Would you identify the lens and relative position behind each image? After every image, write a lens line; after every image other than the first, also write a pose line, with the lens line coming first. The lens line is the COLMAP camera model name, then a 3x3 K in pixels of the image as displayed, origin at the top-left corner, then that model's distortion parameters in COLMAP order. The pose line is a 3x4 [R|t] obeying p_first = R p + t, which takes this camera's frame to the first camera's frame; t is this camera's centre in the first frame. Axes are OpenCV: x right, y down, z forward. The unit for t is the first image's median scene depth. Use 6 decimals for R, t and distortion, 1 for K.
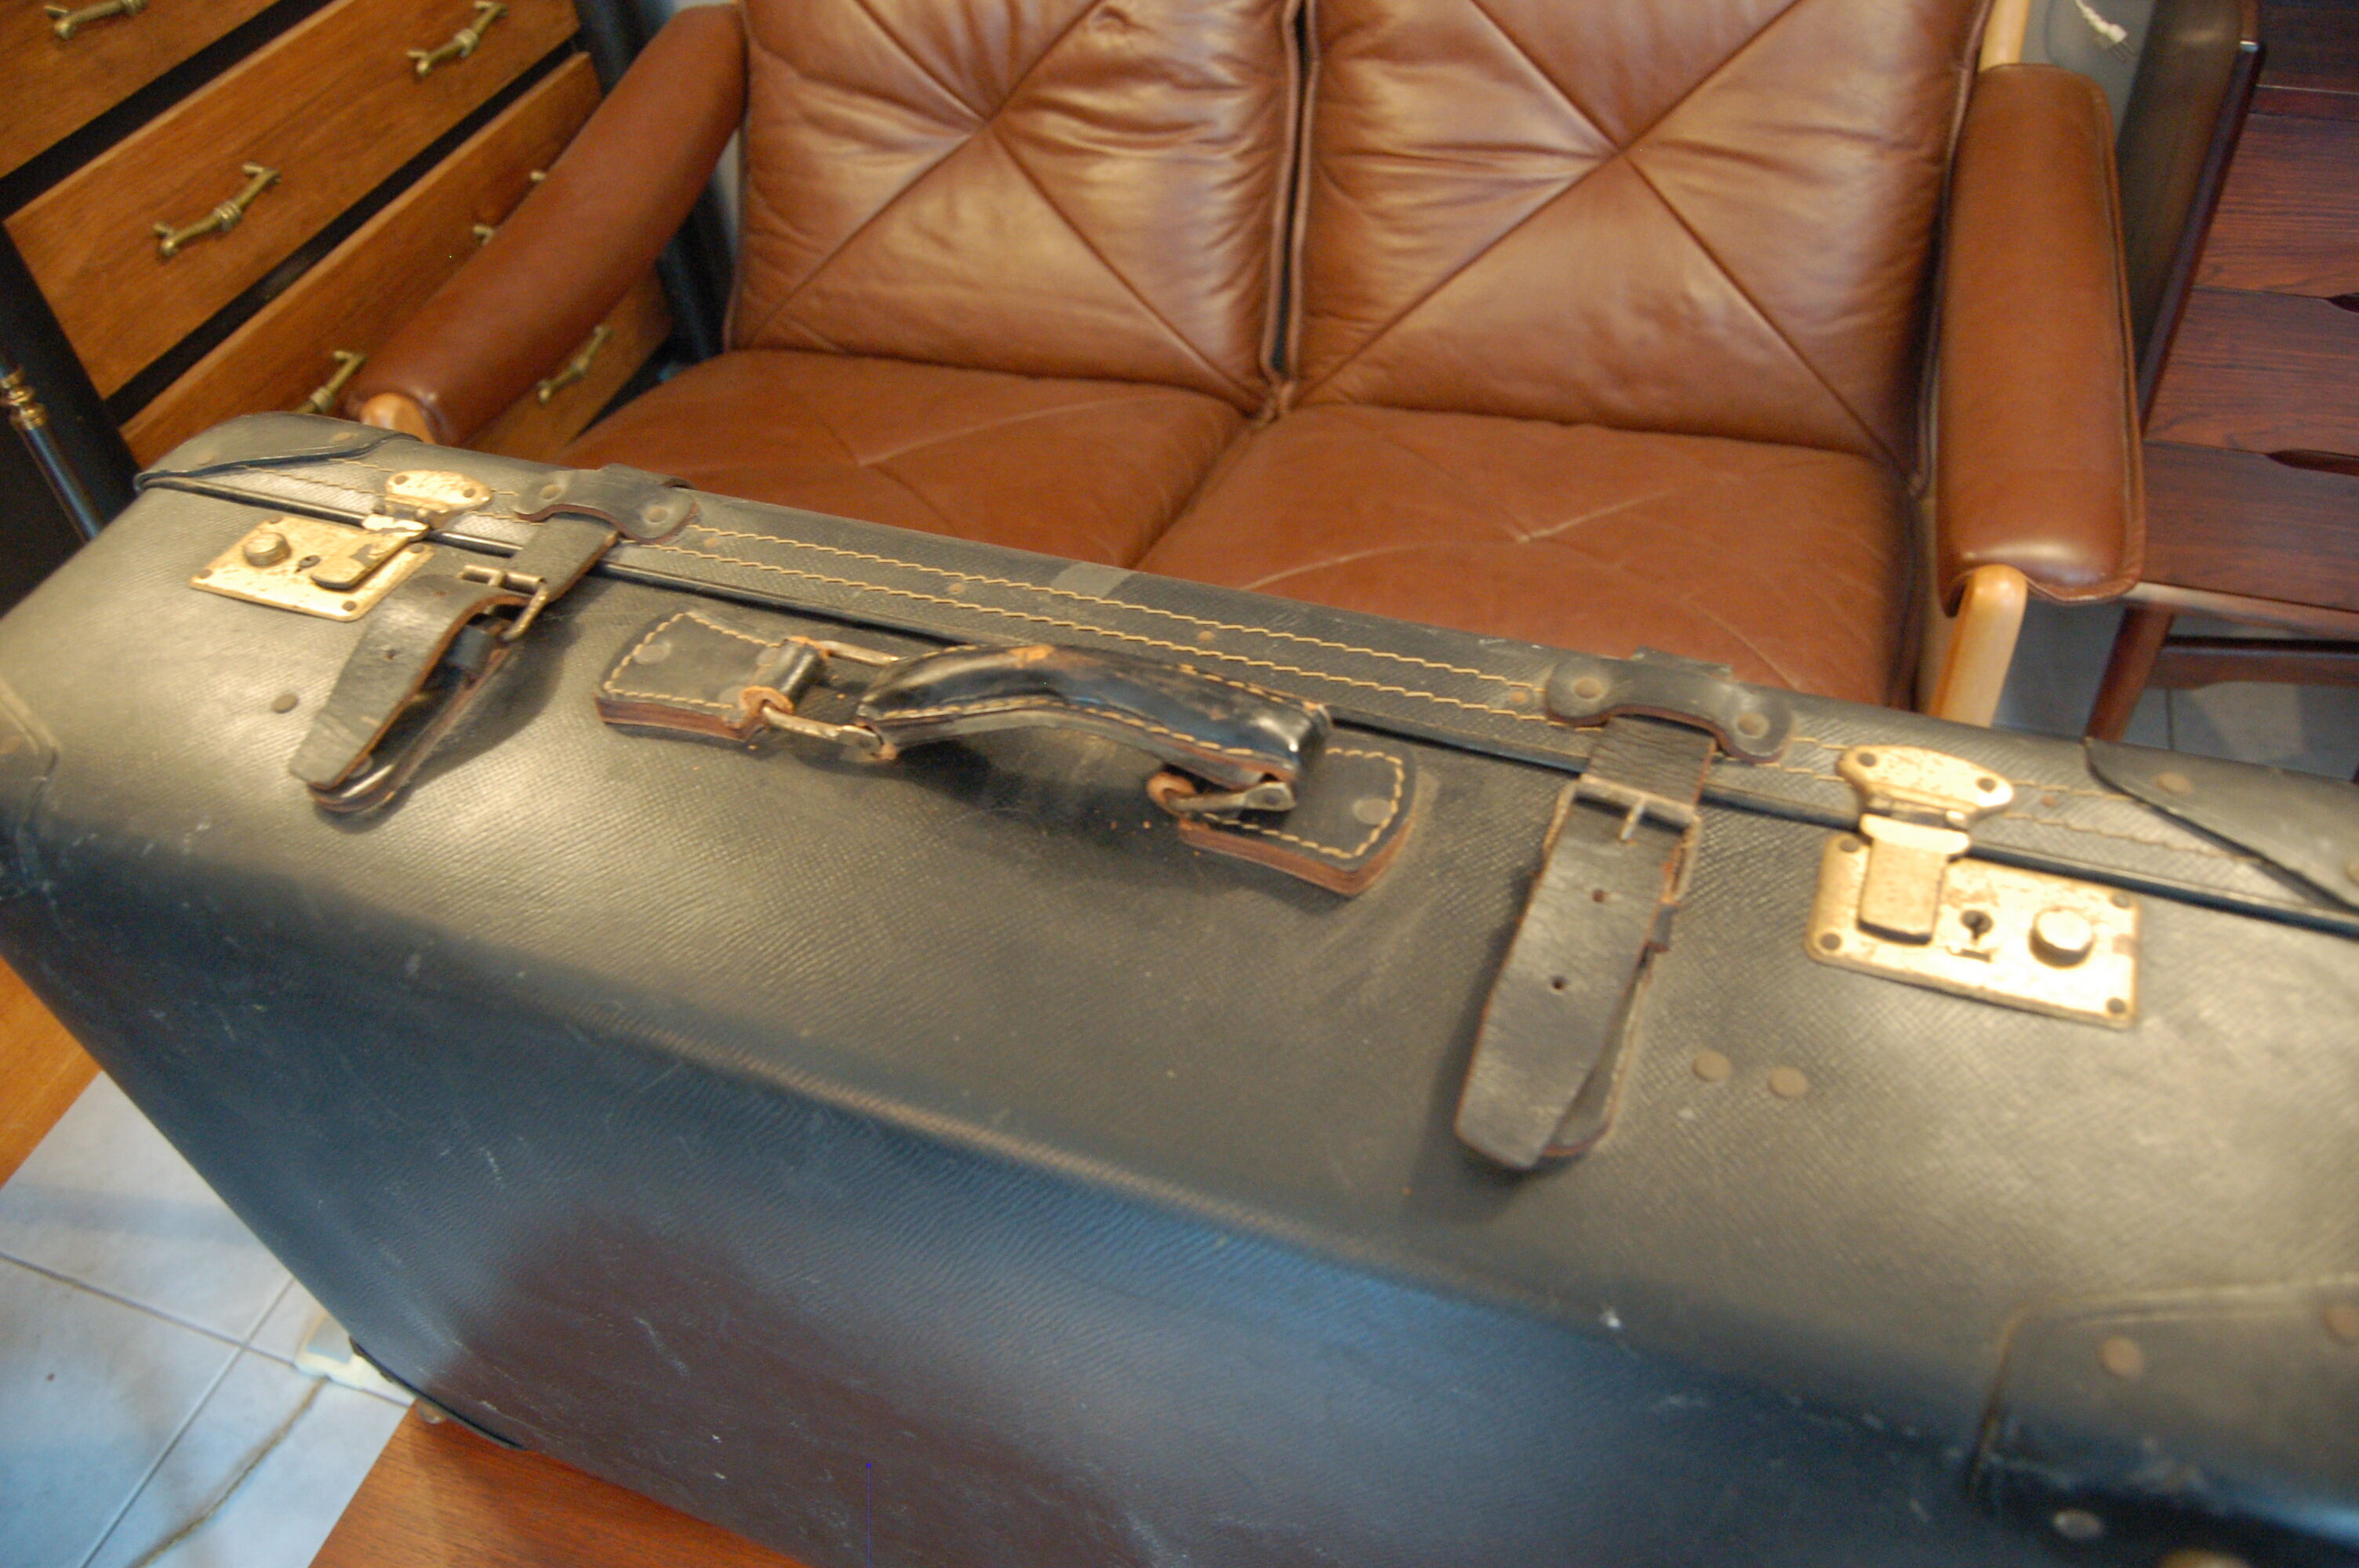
lens RADIAL K [[1815.4, 0, 1188.2], [0, 1815.4, 797.3], [0, 0, 1]] dist [-0.078107, 0.027907]
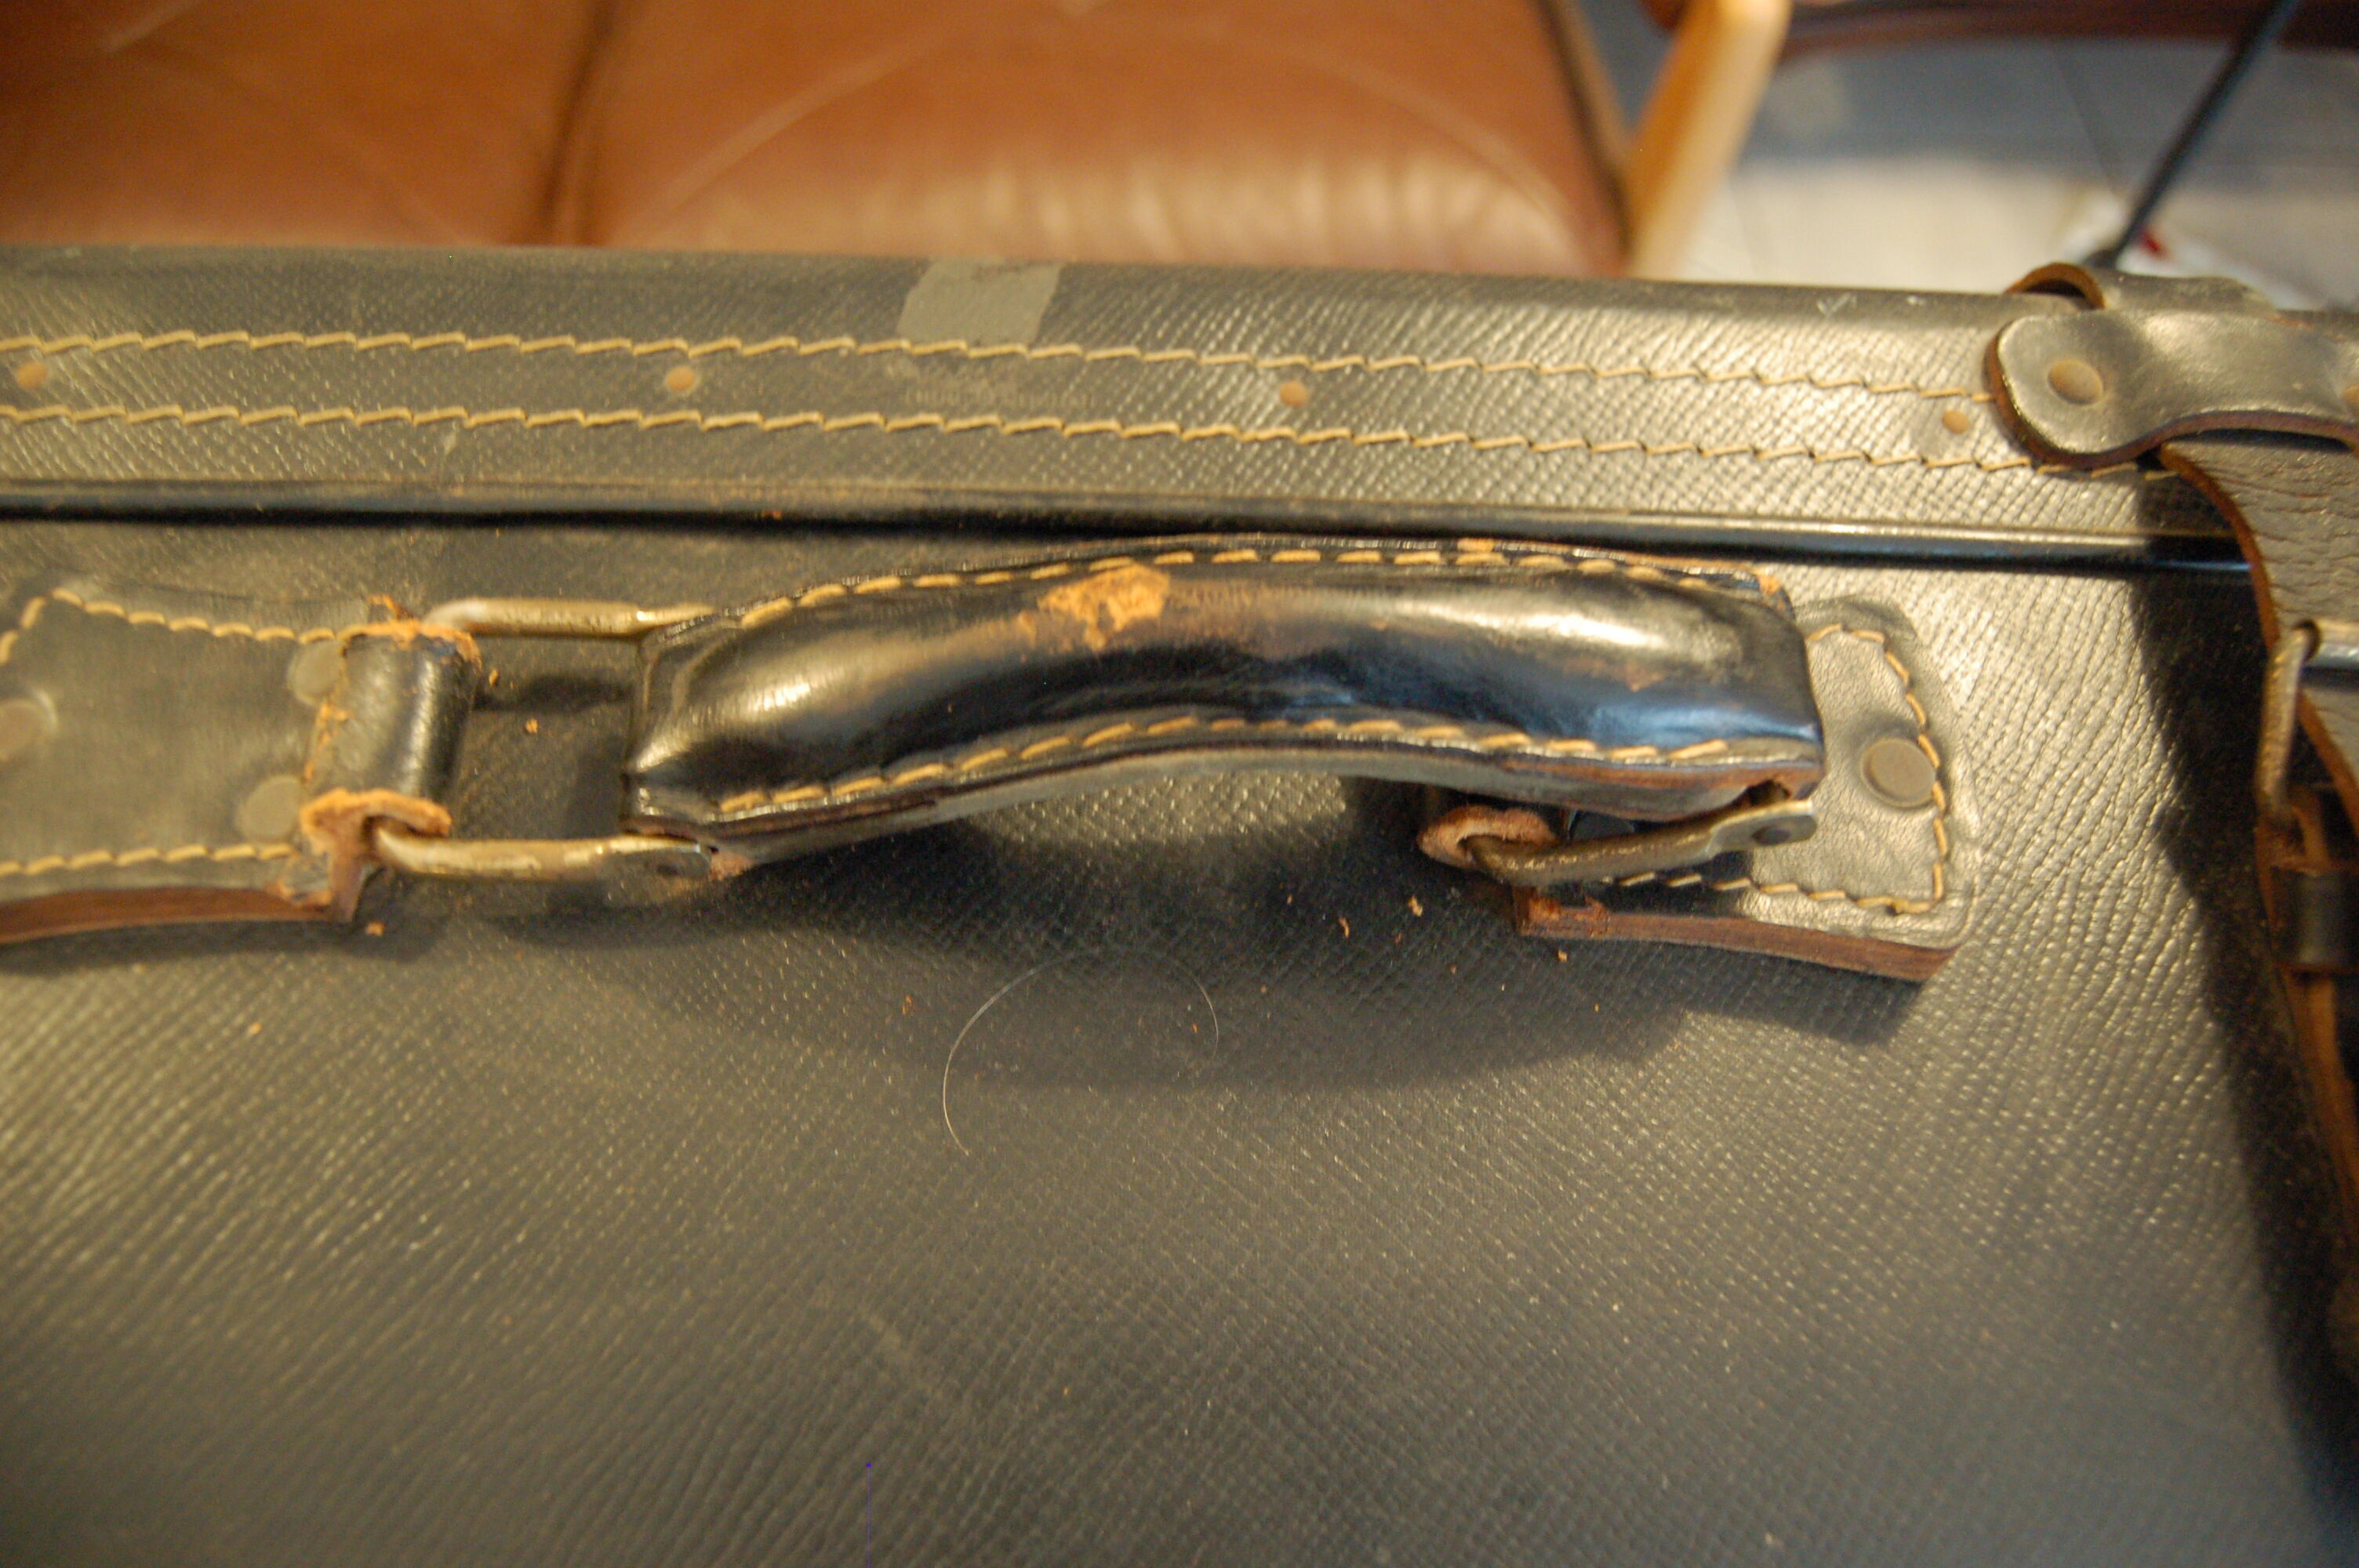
lens RADIAL K [[1815.4, 0, 1191.3], [0, 1815.4, 782.3], [0, 0, 1]] dist [-0.078107, 0.027907]
pose [[0.924909, -0.275987, 0.261486, -0.060810], [0.186426, 0.928644, 0.320728, -0.055714], [-0.331344, -0.247896, 0.910362, 0.210672]]
